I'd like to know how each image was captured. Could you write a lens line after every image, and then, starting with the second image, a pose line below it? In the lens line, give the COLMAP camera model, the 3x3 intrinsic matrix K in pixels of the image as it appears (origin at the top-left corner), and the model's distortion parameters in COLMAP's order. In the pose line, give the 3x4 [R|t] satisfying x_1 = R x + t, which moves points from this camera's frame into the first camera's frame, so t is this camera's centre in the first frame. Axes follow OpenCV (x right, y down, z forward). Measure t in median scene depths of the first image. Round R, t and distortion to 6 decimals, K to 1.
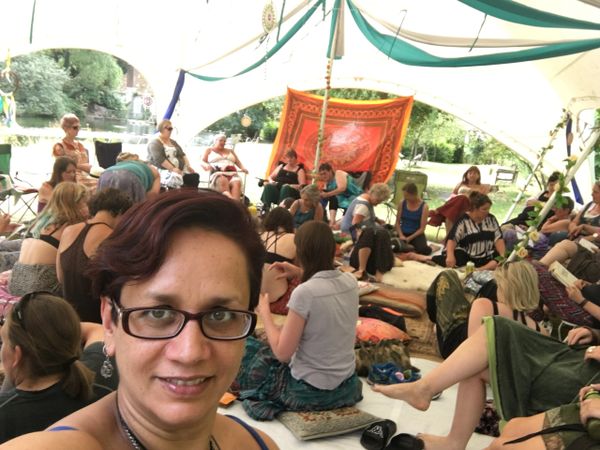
lens RADIAL K [[549.5, 0, 300.0], [0, 549.5, 225.0], [0, 0, 1]] dist [0.004127, 0.004634]
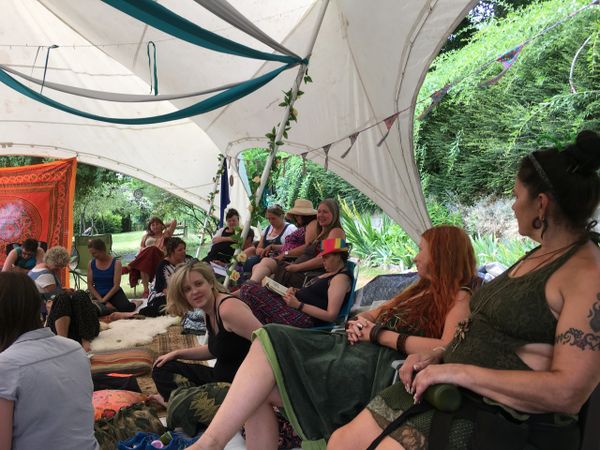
lens RADIAL K [[512.8, 0, 300.0], [0, 512.8, 225.0], [0, 0, 1]] dist [0.041374, 0.006467]
pose [[0.810618, -0.164228, 0.562075, -0.009718], [0.230386, 0.971900, -0.048290, 0.022963], [-0.538350, 0.168639, 0.825675, 0.100034]]
